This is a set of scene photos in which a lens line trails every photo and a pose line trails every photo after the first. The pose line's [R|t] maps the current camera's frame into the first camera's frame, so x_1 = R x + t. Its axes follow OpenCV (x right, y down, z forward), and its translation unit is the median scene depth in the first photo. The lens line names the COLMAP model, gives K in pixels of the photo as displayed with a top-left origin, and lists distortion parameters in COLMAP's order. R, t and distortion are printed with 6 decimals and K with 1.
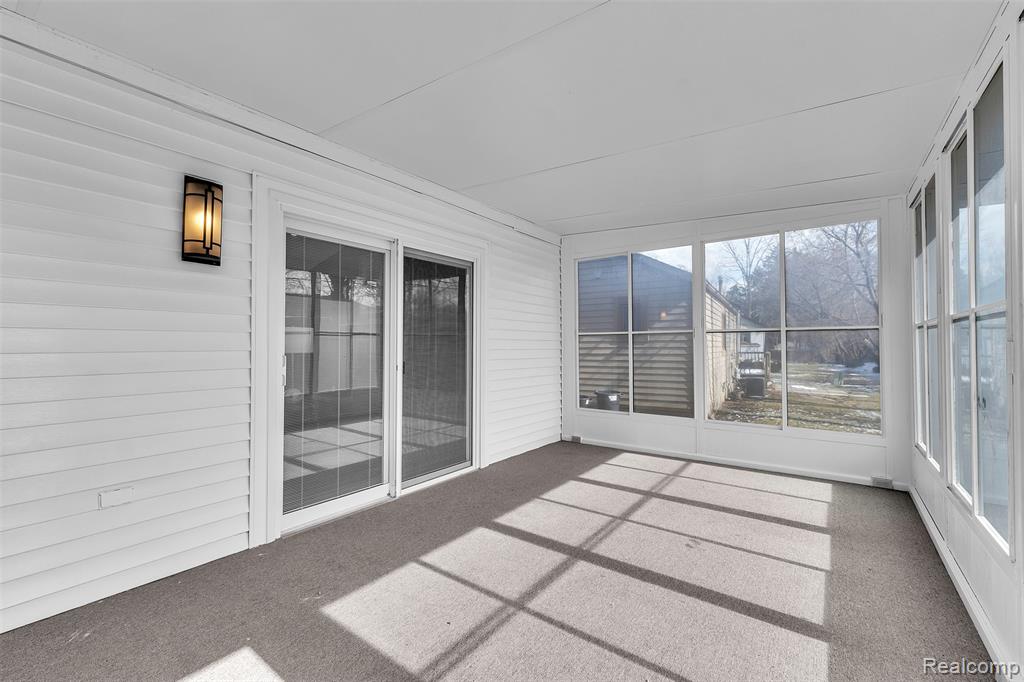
lens RADIAL K [[436.2, 0, 510.4], [0, 436.2, 342.0], [0, 0, 1]] dist [0.000389, -0.000248]
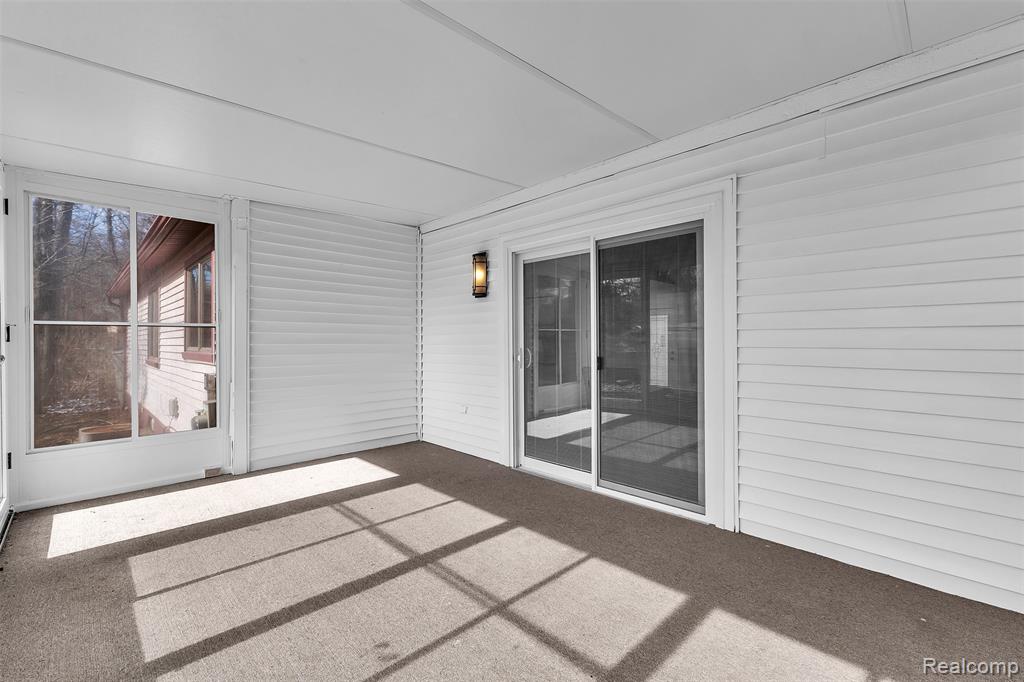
lens RADIAL K [[436.2, 0, 508.4], [0, 436.2, 340.0], [0, 0, 1]] dist [0.000389, -0.000248]
pose [[-0.158375, -0.003058, -0.987374, 0.927428], [0.010690, 0.999931, -0.004812, 0.010750], [0.987321, -0.011317, -0.158331, 1.166256]]
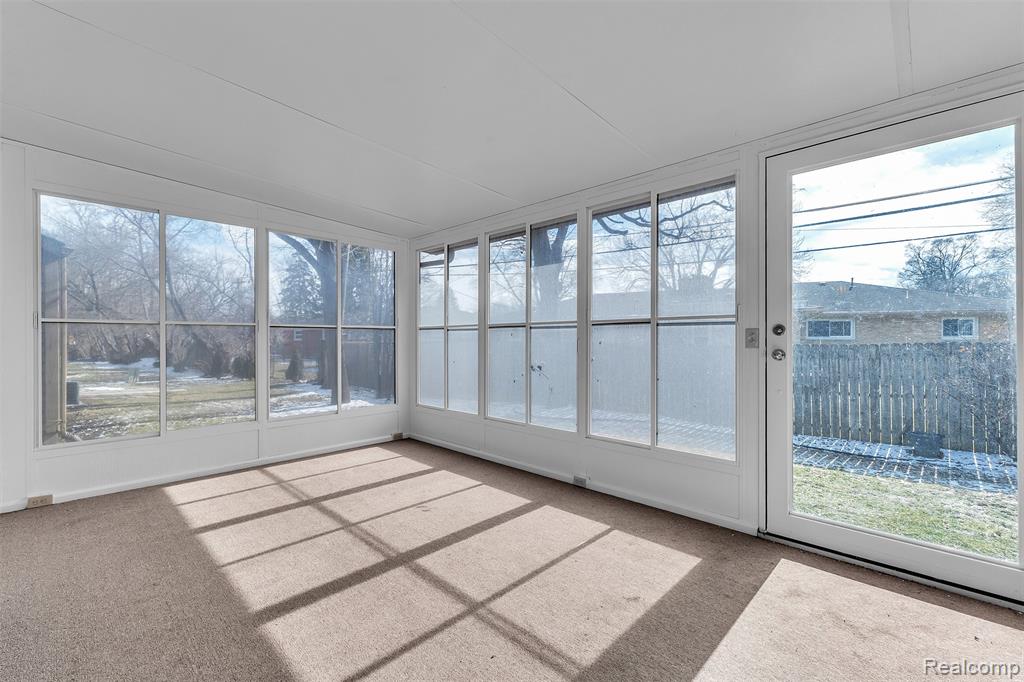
lens RADIAL K [[436.2, 0, 519.6], [0, 436.2, 339.8], [0, 0, 1]] dist [0.000389, -0.000248]
pose [[0.110143, 0.002151, 0.993913, -0.659169], [-0.008383, 0.999964, -0.001235, 0.005422], [-0.993880, -0.008196, 0.110157, 0.559703]]
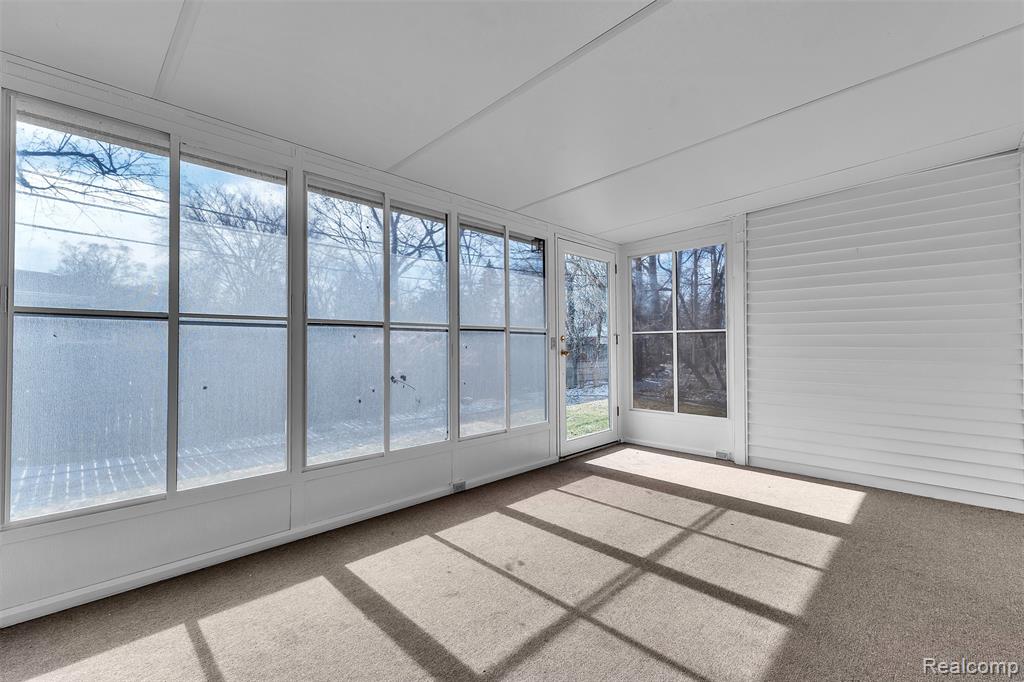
lens RADIAL K [[436.2, 0, 518.2], [0, 436.2, 341.9], [0, 0, 1]] dist [0.000389, -0.000248]
pose [[-0.992095, 0.001419, 0.125477, 0.270584], [-0.000558, 0.999876, -0.015720, 0.015907], [-0.125484, -0.015666, -0.991972, 1.722124]]
